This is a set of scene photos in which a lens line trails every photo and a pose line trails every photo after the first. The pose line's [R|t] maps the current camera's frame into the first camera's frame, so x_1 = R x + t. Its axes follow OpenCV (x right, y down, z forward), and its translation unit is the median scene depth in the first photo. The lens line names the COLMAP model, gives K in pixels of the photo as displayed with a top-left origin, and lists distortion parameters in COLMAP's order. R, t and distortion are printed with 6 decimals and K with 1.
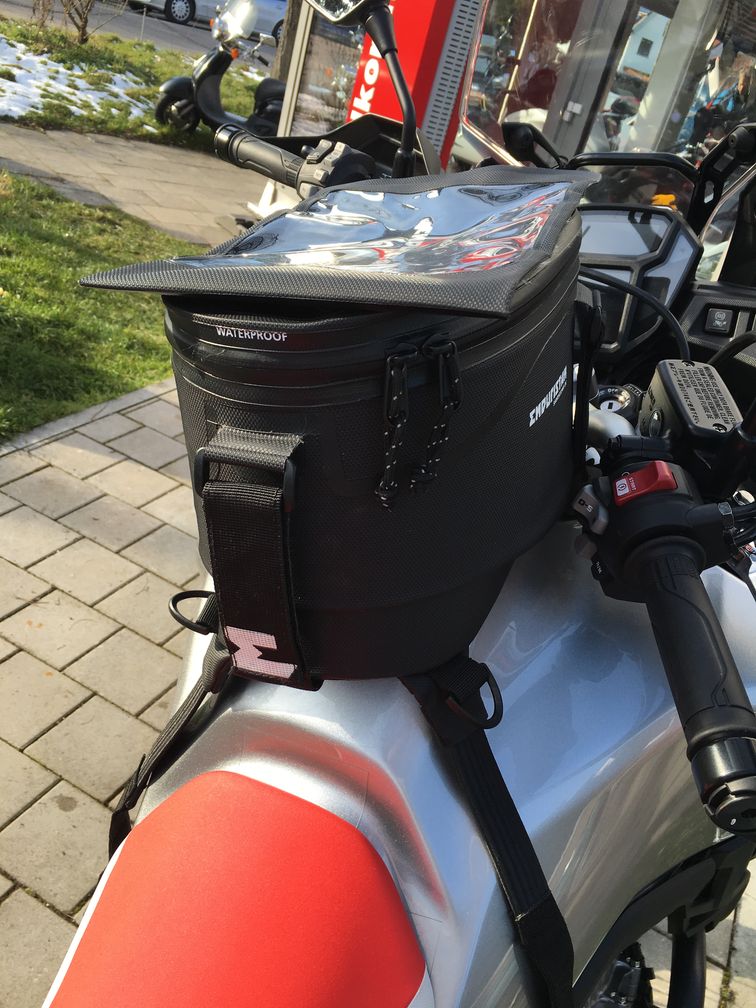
lens RADIAL K [[840.2, 0, 378.0], [0, 840.2, 504.0], [0, 0, 1]] dist [0.003917, -0.011403]
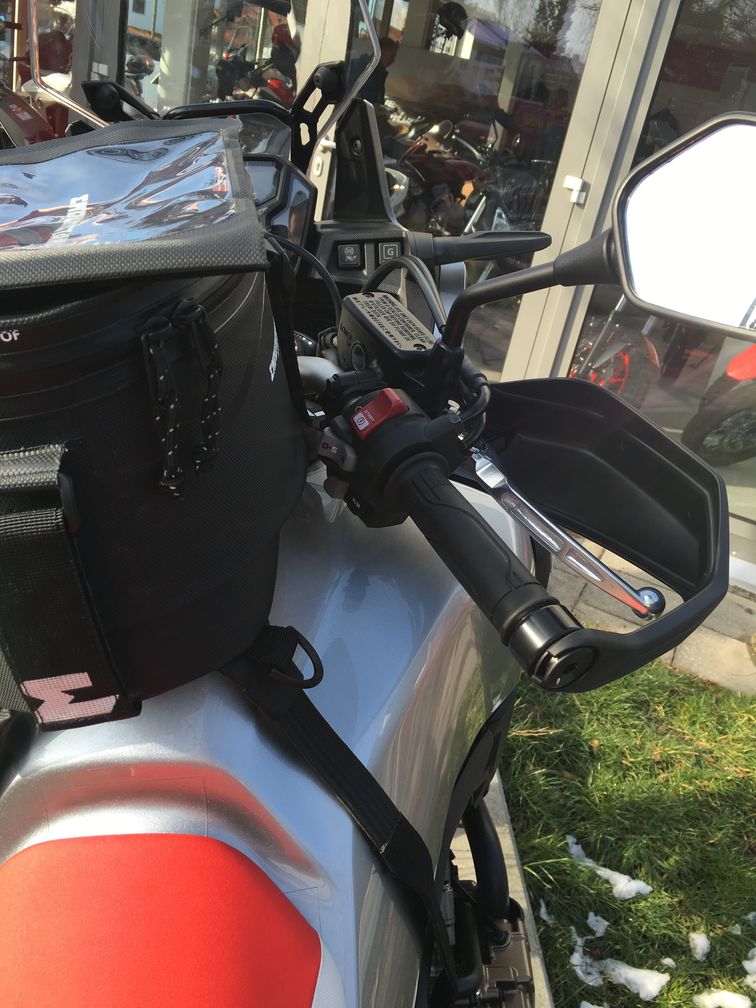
lens RADIAL K [[835.8, 0, 378.0], [0, 835.8, 504.0], [0, 0, 1]] dist [0.007061, -0.007118]
pose [[0.873641, -0.273929, 0.402136, -0.133524], [0.257605, 0.961536, 0.095337, -0.014943], [-0.412784, 0.020302, 0.910603, 0.057212]]
